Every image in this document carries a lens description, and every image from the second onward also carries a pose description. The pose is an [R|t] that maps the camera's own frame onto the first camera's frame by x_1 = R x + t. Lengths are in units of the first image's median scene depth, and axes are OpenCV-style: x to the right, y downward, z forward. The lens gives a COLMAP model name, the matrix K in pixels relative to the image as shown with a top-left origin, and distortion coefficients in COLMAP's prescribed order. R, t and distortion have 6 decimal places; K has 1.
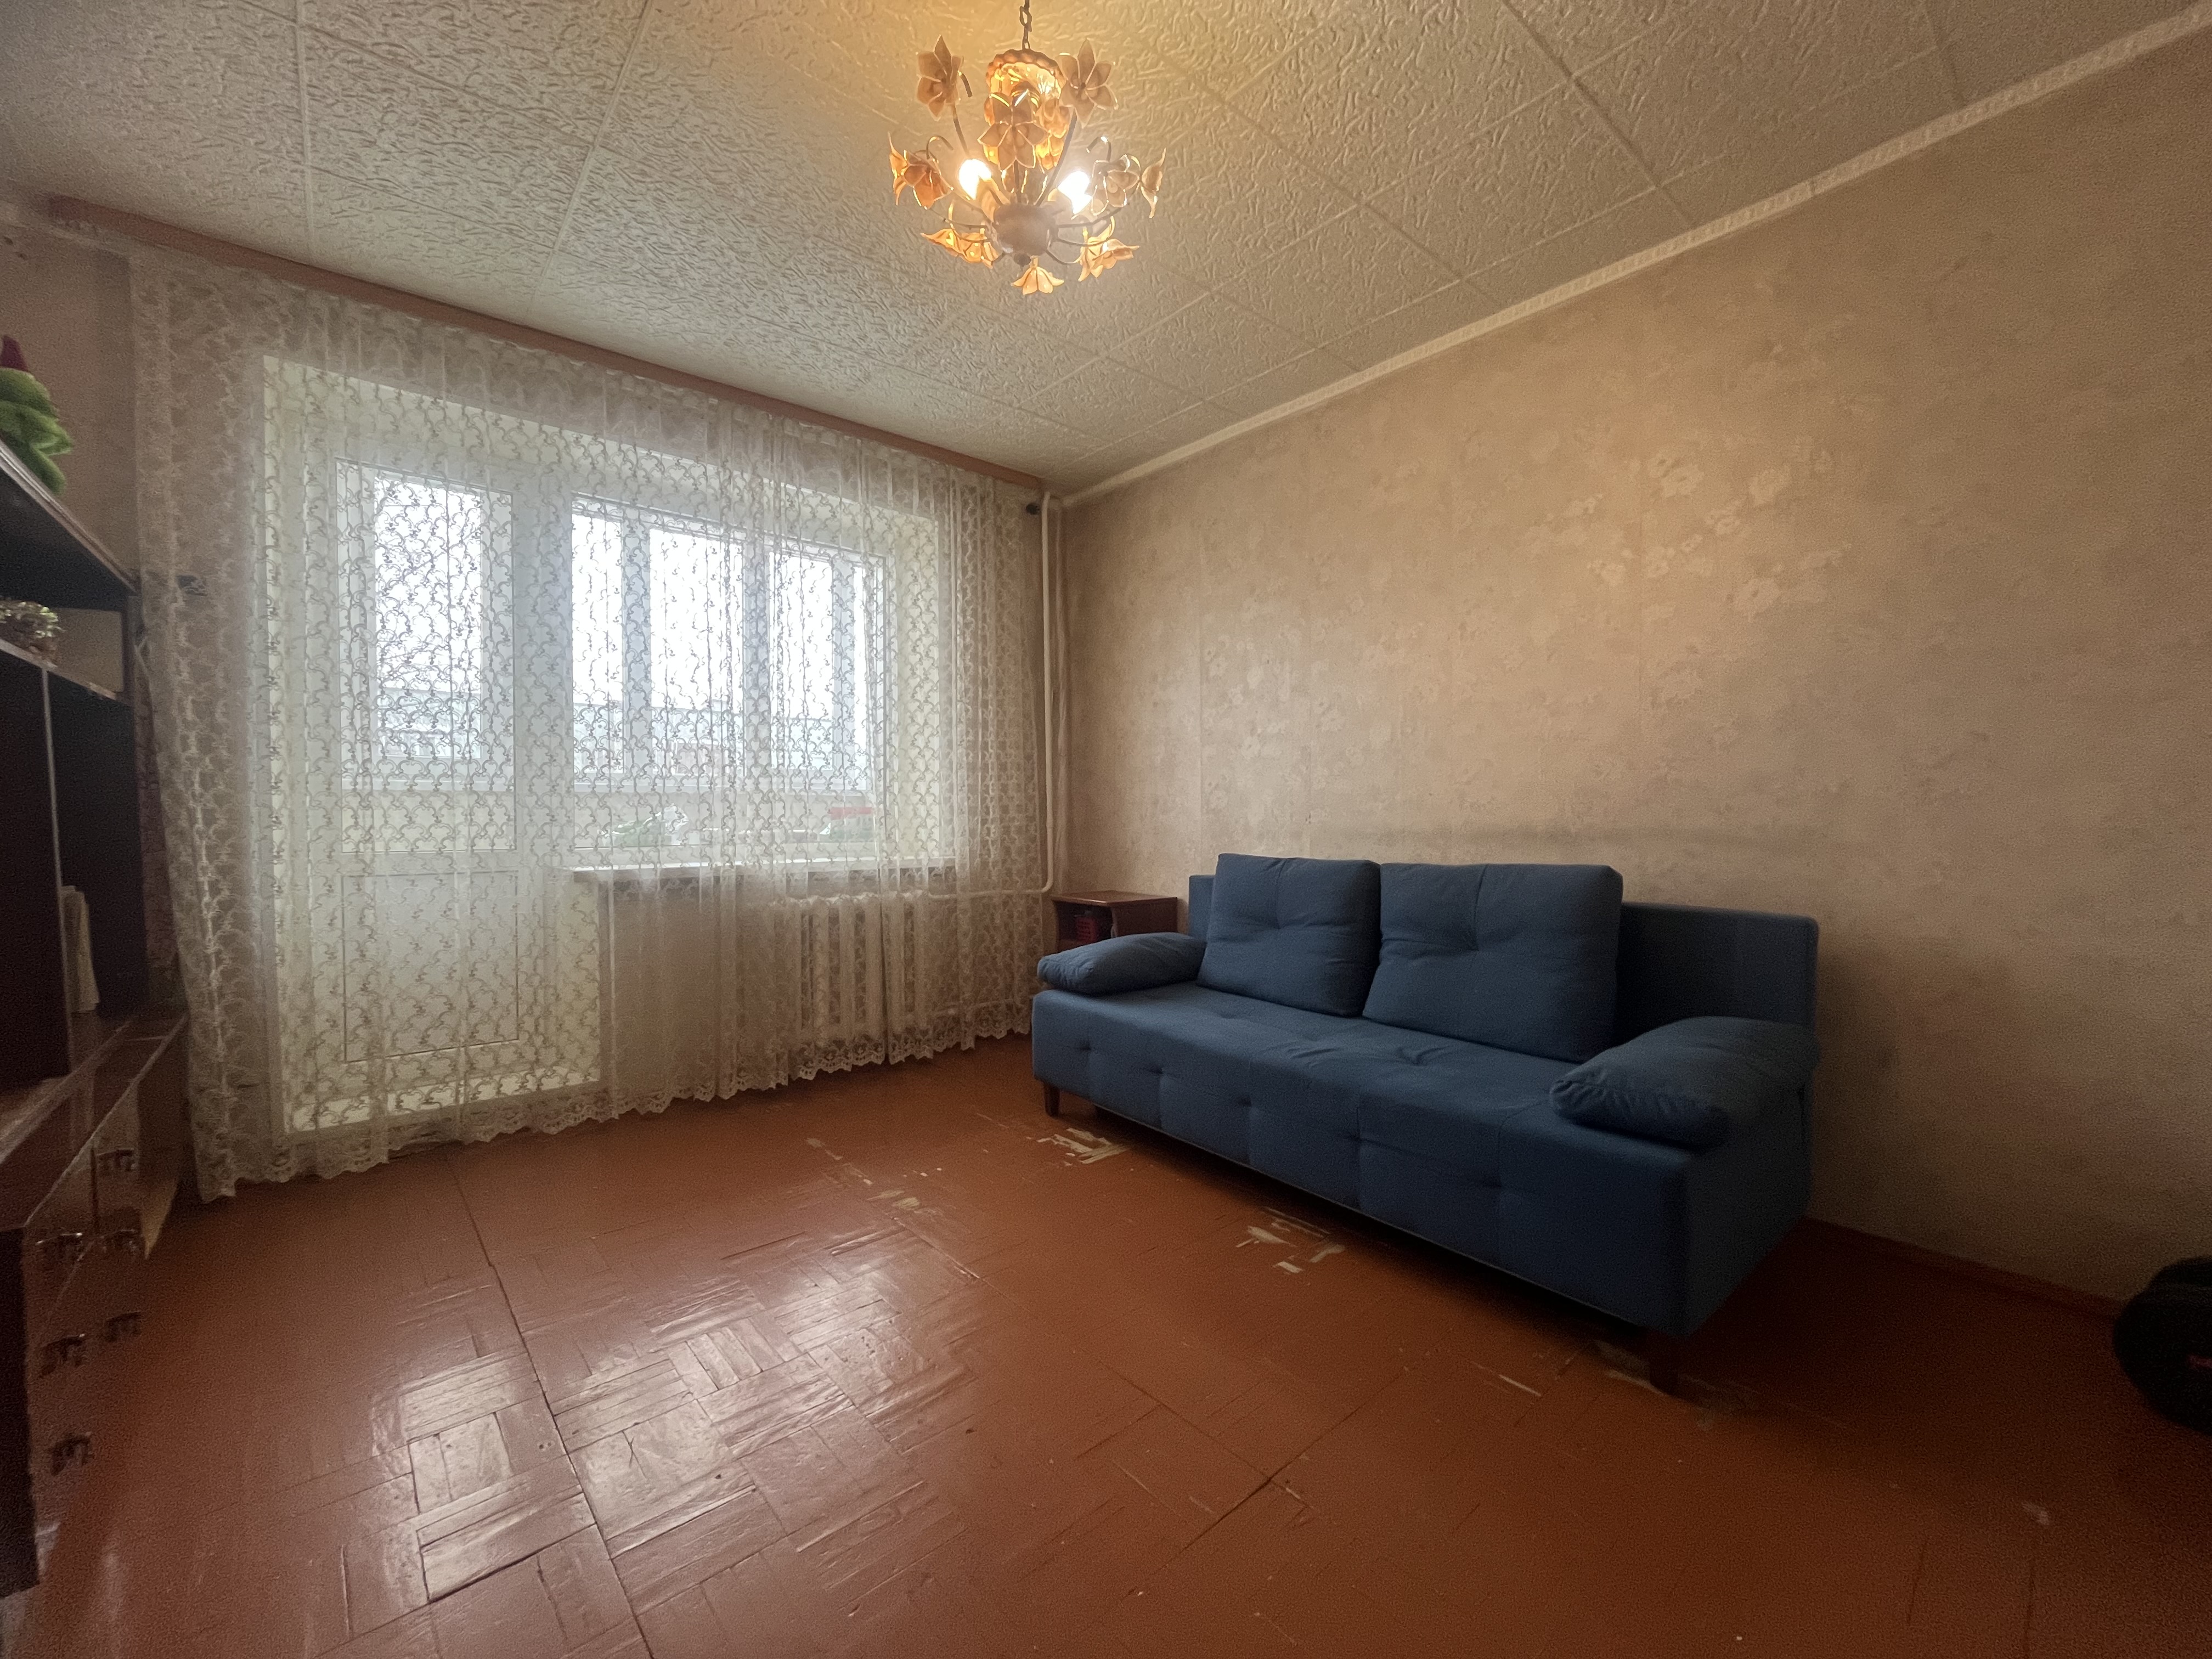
lens RADIAL K [[891.1, 0, 1091.3], [0, 891.1, 834.0], [0, 0, 1]] dist [-0.002348, -0.000911]
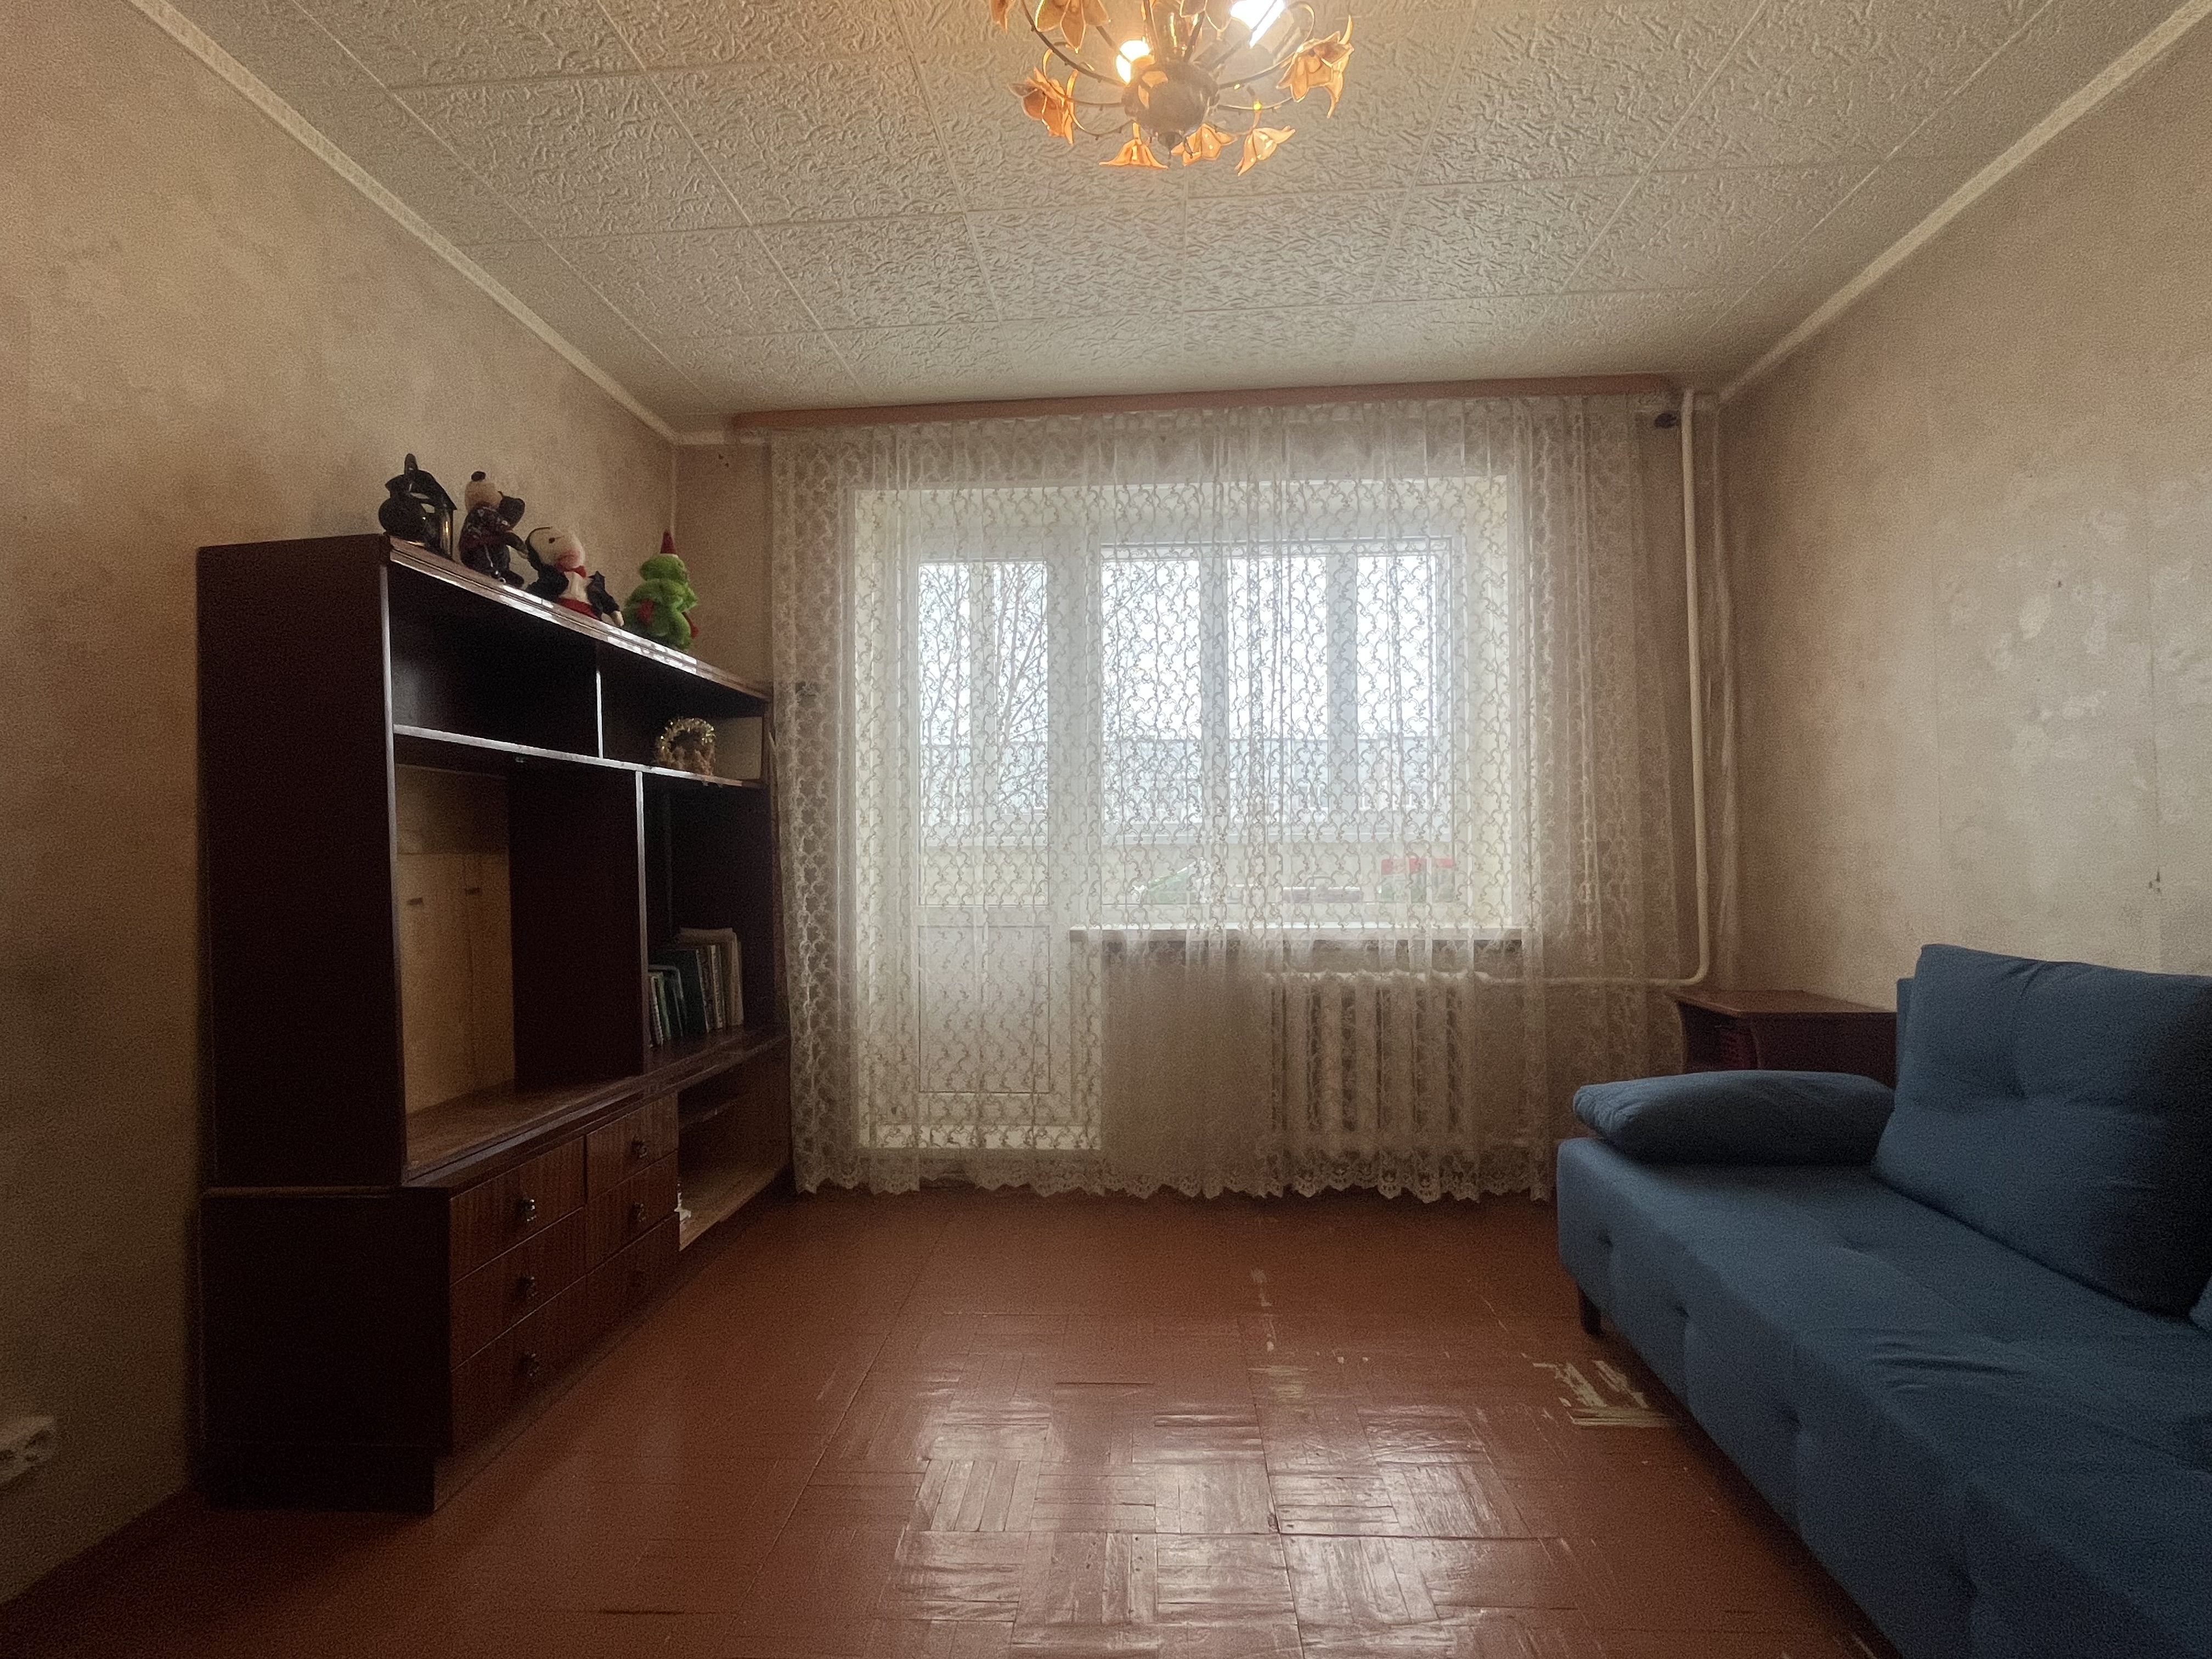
lens RADIAL K [[1054.5, 0, 1107.2], [0, 1054.5, 833.9], [0, 0, 1]] dist [-0.002315, -0.000364]
pose [[0.723294, -0.020999, -0.690221, 0.237135], [-0.007690, 0.999231, -0.038458, -0.017838], [0.690498, 0.033124, 0.722576, 0.176113]]
